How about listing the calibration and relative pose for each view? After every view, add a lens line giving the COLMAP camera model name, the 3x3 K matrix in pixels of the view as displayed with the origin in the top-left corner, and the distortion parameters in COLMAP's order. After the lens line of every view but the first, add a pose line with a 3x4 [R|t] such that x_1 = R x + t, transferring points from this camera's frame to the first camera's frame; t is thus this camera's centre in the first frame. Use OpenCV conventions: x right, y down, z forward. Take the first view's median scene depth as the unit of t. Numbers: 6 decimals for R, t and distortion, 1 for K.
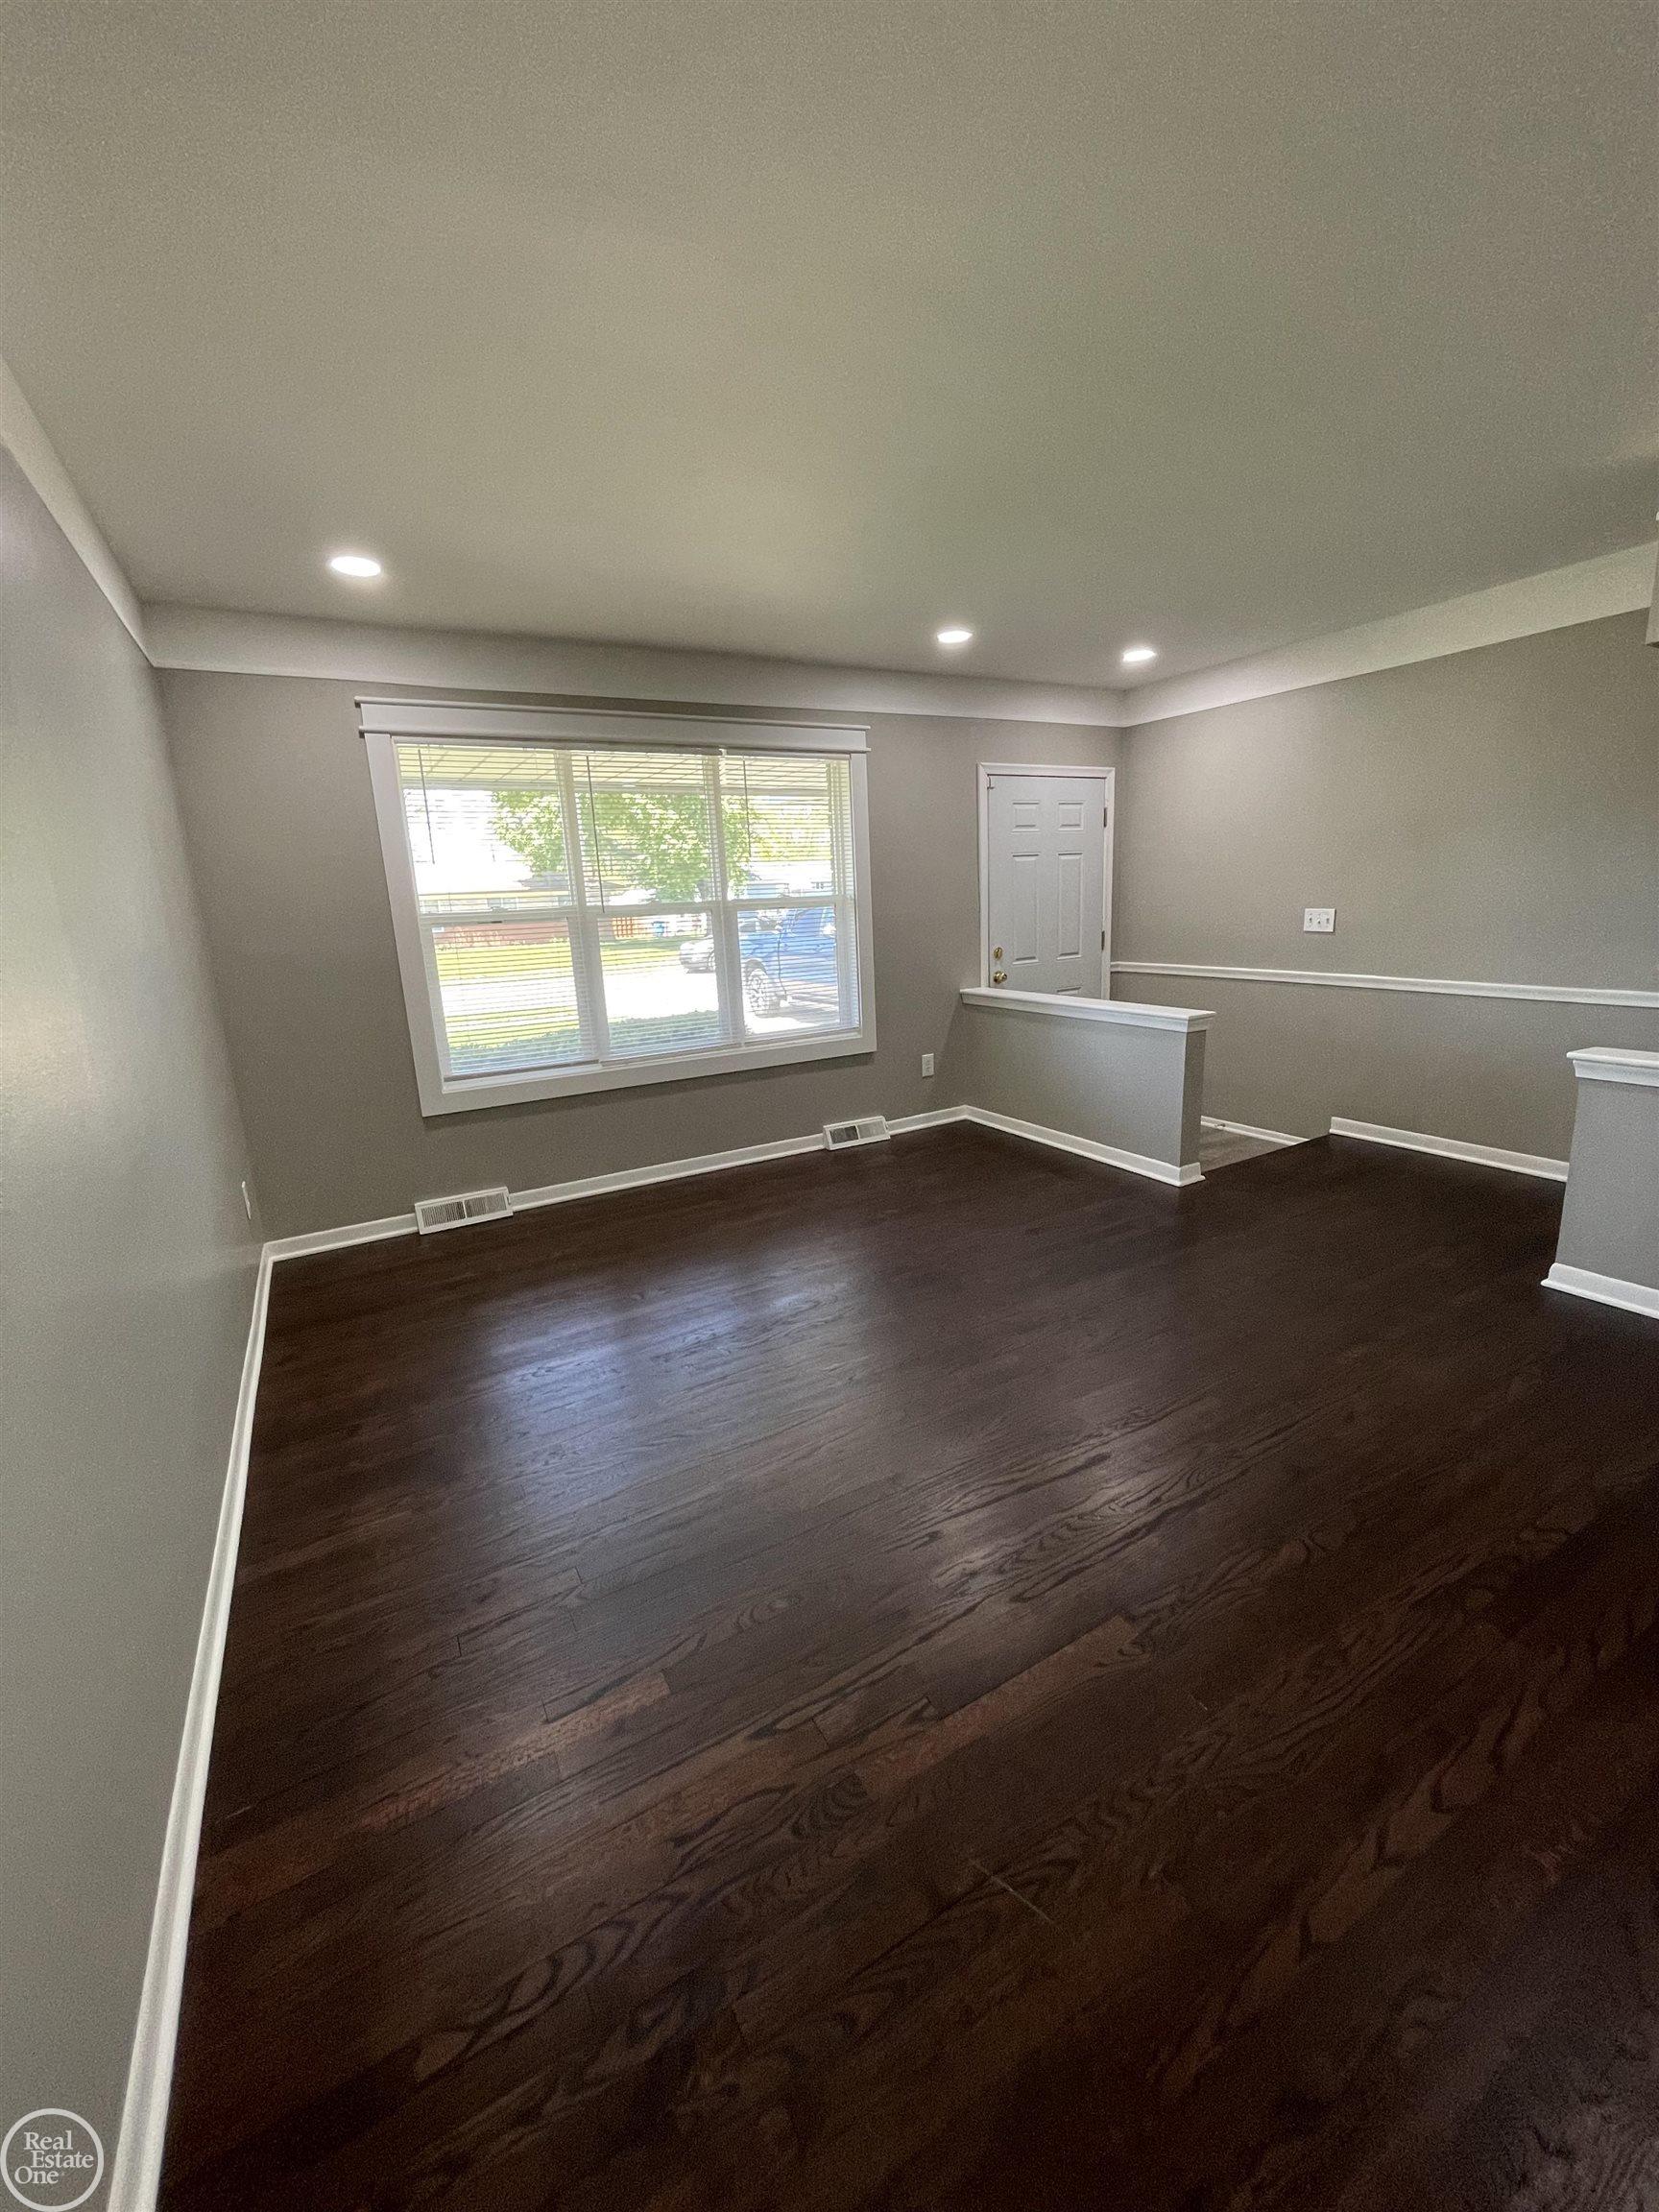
lens RADIAL K [[890.0, 0, 841.3], [0, 890.0, 1092.3], [0, 0, 1]] dist [-0.006208, 0.000140]
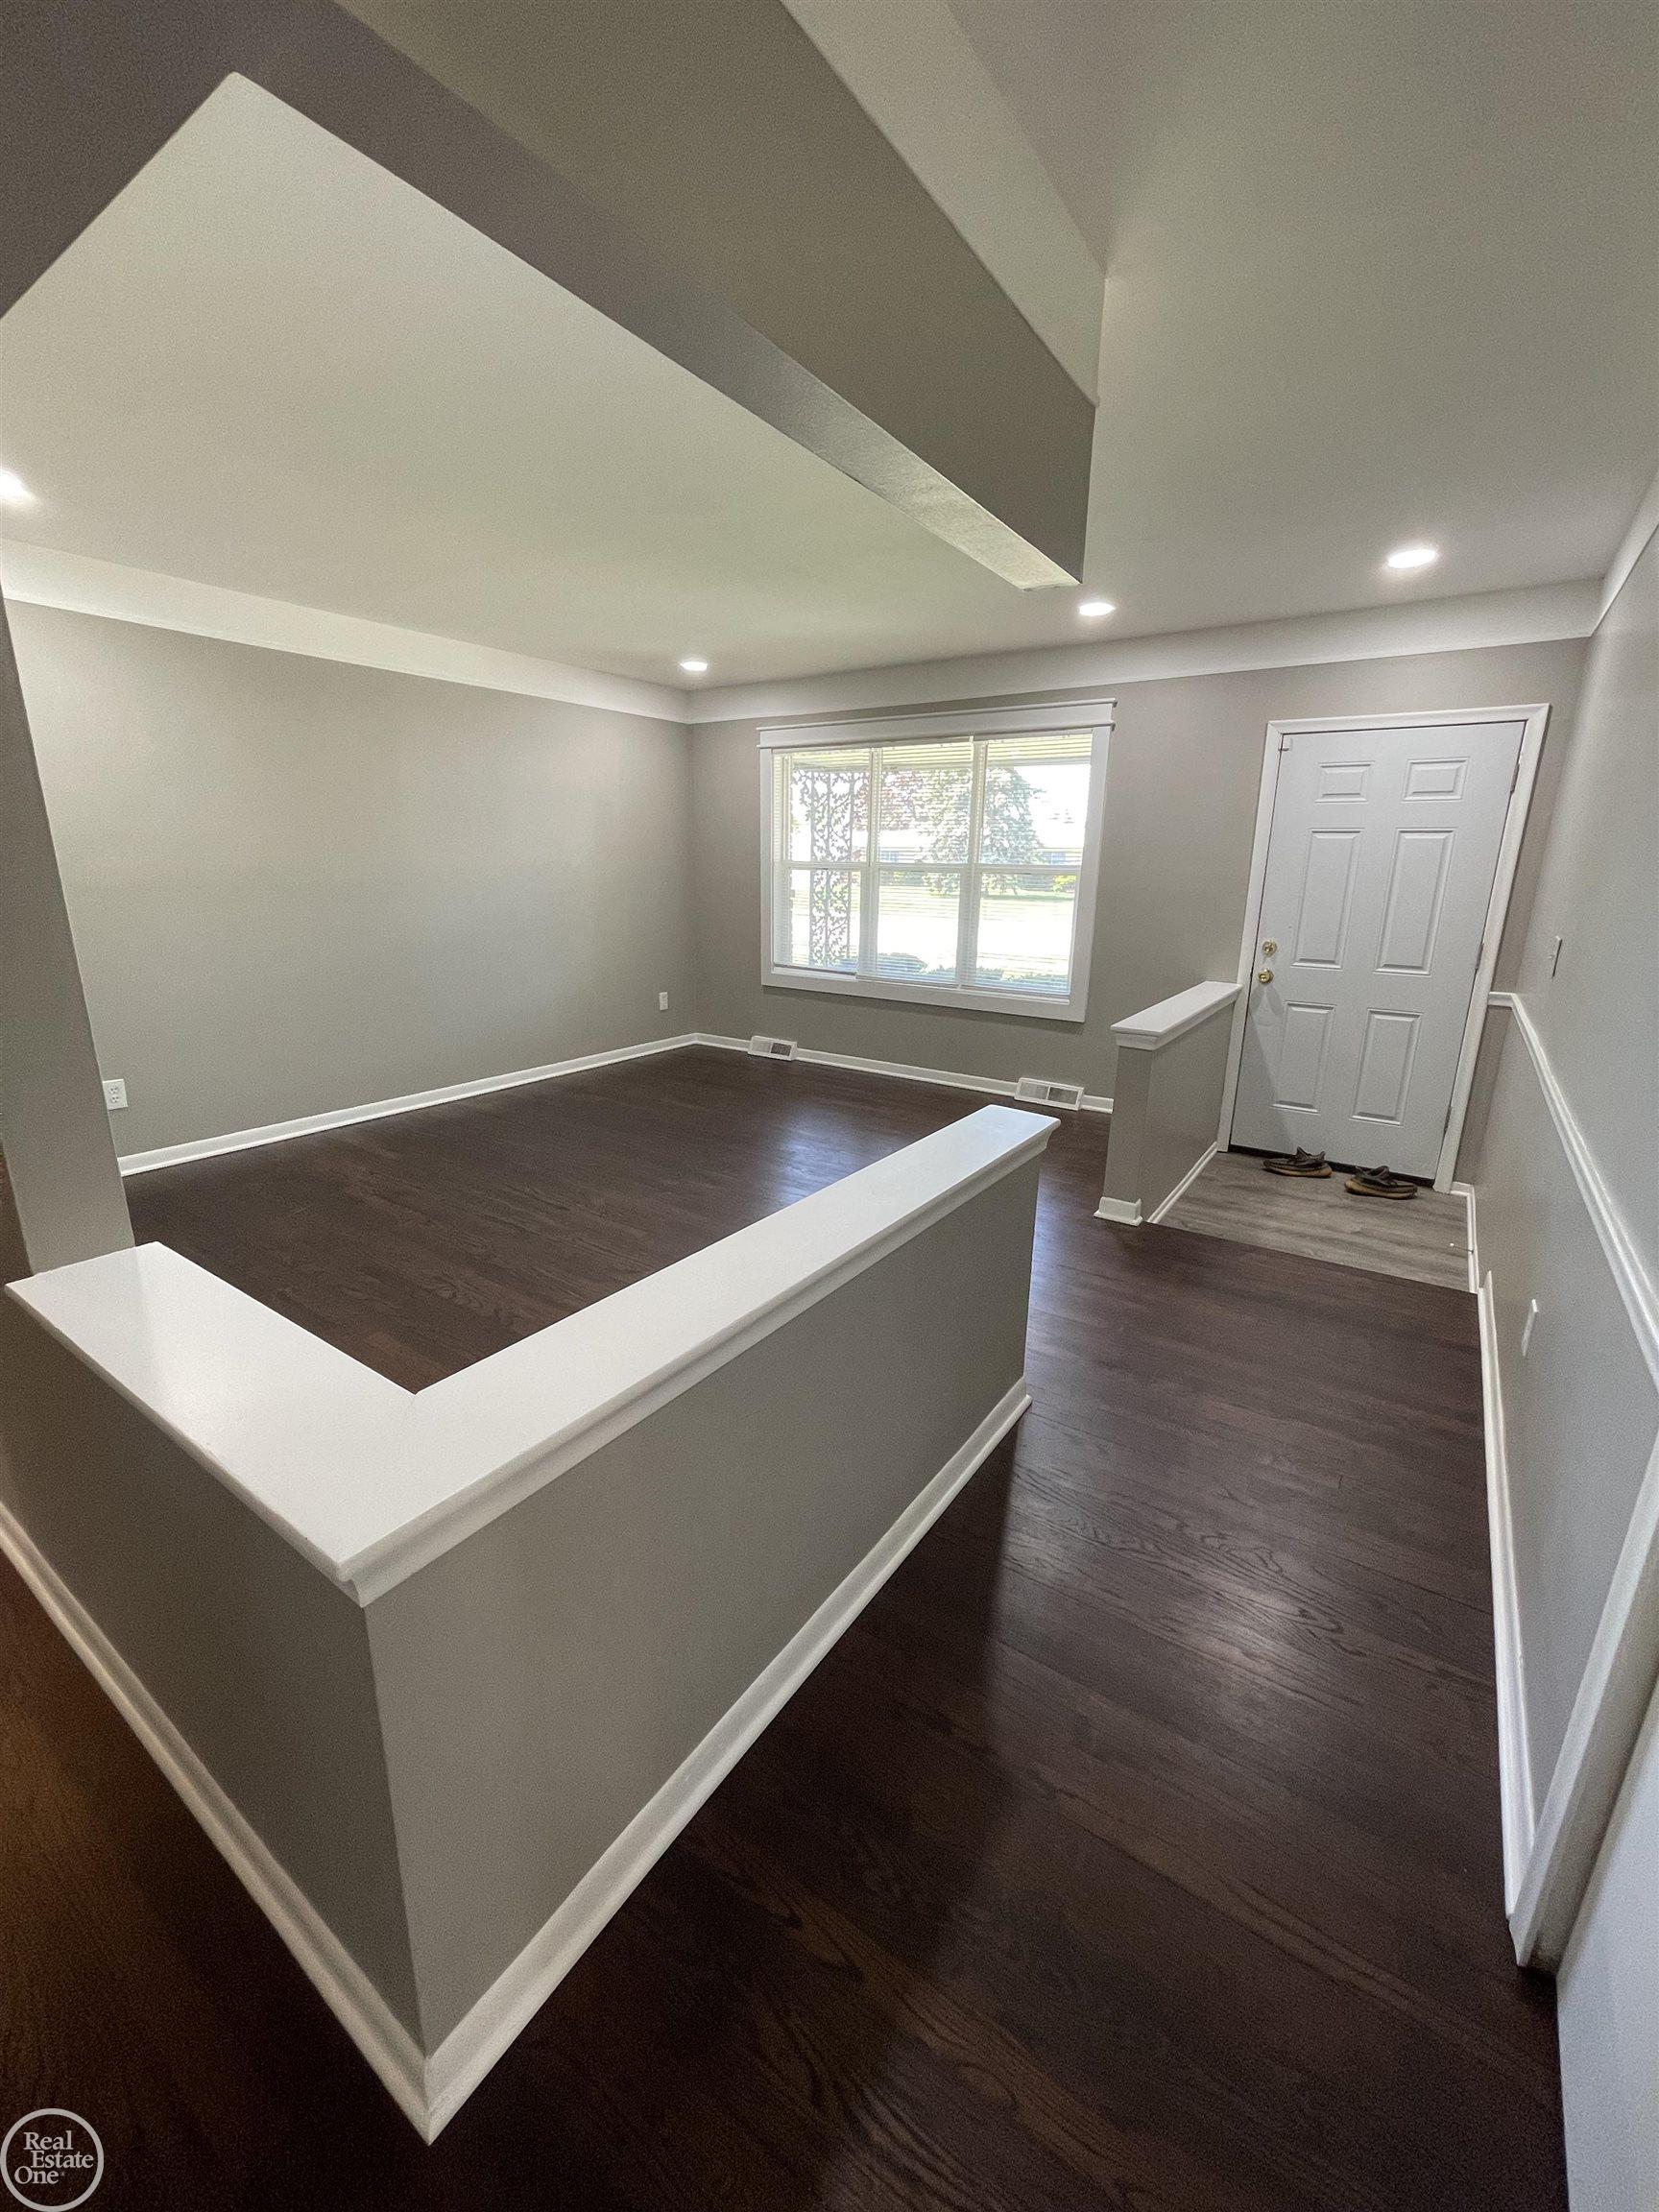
lens RADIAL K [[890.0, 0, 841.3], [0, 890.0, 1092.3], [0, 0, 1]] dist [-0.006208, 0.000140]
pose [[0.440864, 0.278983, -0.853116, 0.915975], [-0.227947, 0.954108, 0.194214, -0.118340], [0.868147, 0.108843, 0.484225, 0.312039]]
